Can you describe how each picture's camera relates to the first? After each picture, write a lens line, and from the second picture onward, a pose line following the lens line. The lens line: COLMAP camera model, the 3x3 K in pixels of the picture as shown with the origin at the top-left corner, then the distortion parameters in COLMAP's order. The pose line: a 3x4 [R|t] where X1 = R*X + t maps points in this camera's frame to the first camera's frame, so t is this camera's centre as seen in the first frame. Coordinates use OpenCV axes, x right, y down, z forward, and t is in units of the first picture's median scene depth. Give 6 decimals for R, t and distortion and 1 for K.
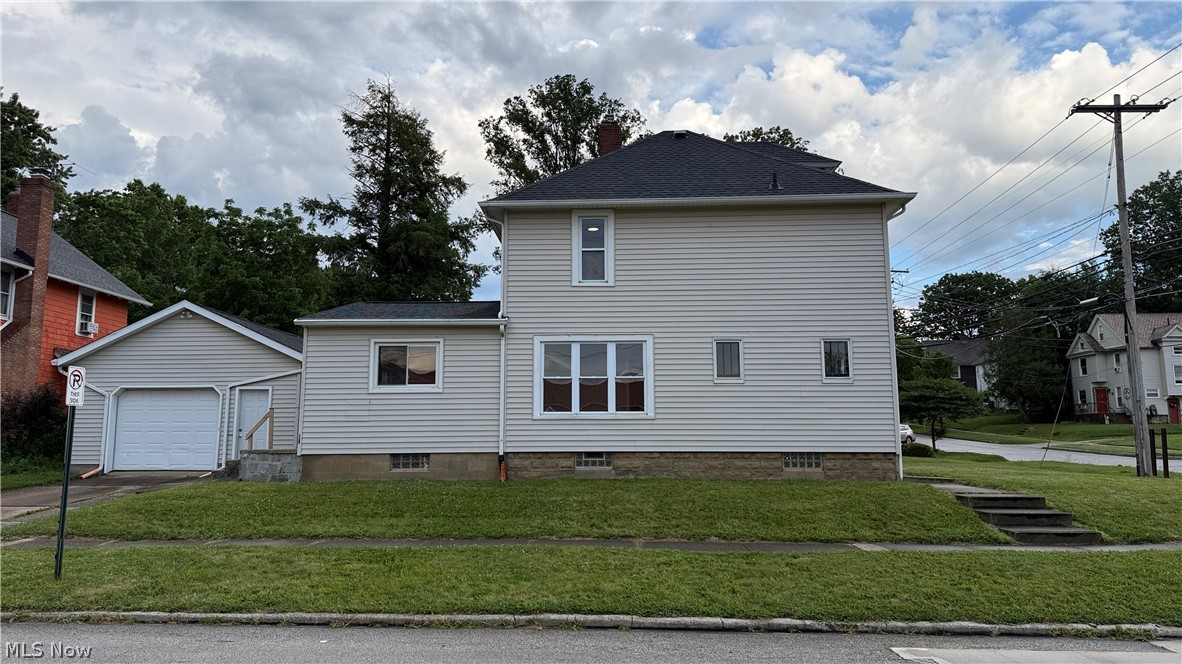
lens RADIAL K [[843.2, 0, 567.7], [0, 843.2, 334.9], [0, 0, 1]] dist [0.077968, -0.001736]
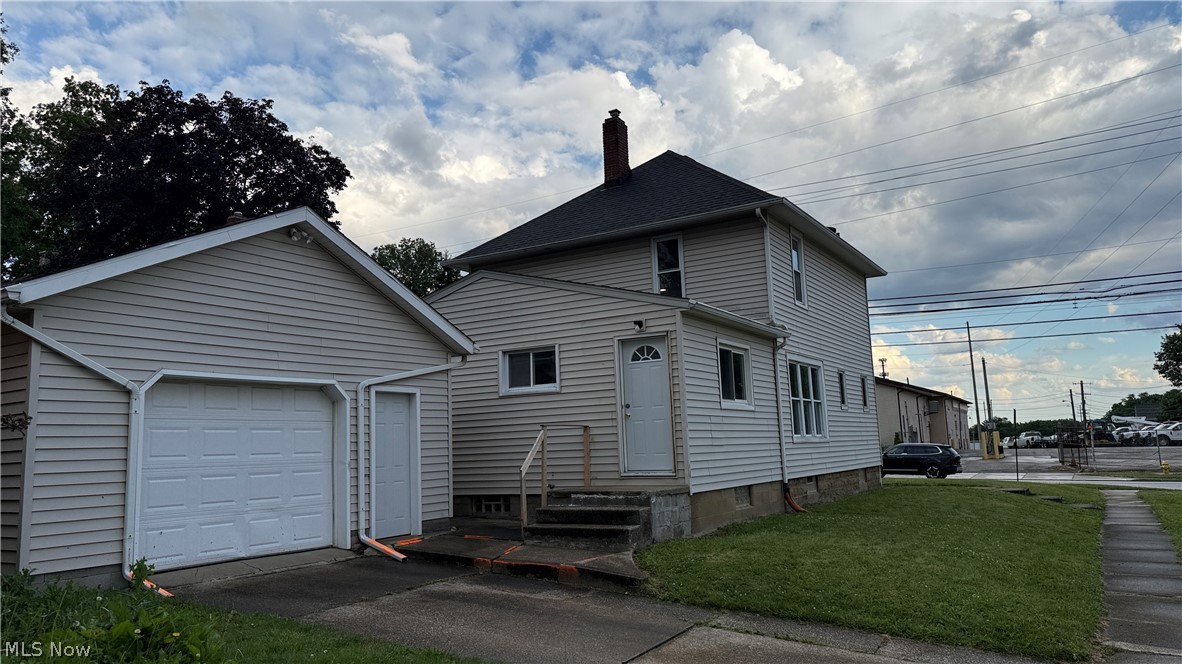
lens RADIAL K [[843.2, 0, 567.7], [0, 843.2, 334.9], [0, 0, 1]] dist [0.077968, -0.001736]
pose [[0.496048, 0.101456, 0.862348, -0.788550], [-0.078070, 0.994339, -0.072076, 0.056864], [-0.864779, -0.031570, 0.501160, 0.617725]]
